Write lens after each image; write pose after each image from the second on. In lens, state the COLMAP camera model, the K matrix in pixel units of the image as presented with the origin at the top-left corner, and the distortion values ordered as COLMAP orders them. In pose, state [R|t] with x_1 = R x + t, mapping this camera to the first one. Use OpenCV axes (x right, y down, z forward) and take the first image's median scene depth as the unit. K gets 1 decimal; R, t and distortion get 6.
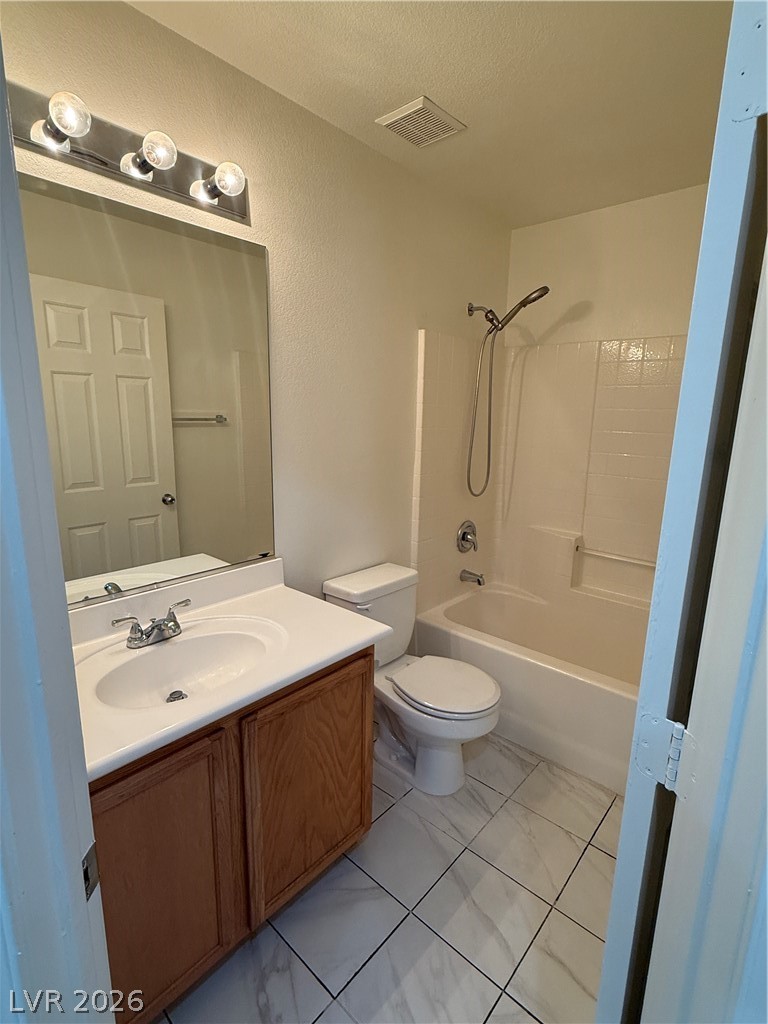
lens RADIAL K [[496.2, 0, 384.0], [0, 496.2, 512.0], [0, 0, 1]] dist [0.000570, -0.001237]
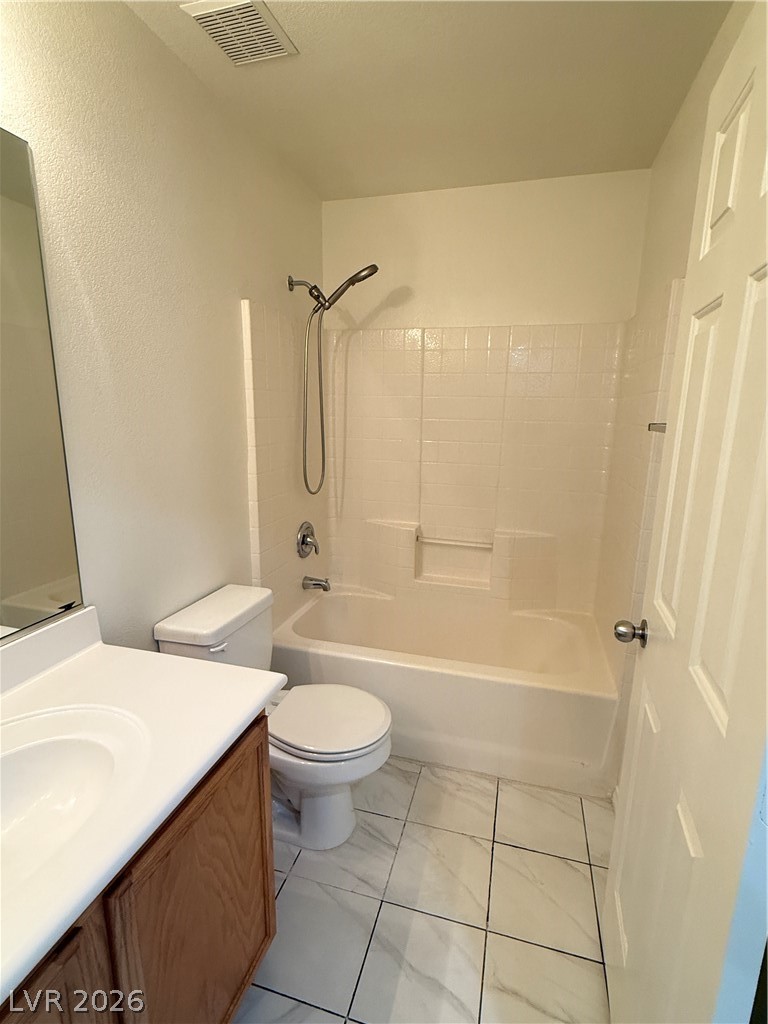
lens RADIAL K [[496.2, 0, 384.0], [0, 496.2, 512.0], [0, 0, 1]] dist [0.000570, -0.001237]
pose [[0.901048, -0.095364, 0.423105, -0.099015], [0.089749, 0.995410, 0.033227, -0.021255], [-0.424332, 0.008034, 0.905471, 0.153497]]
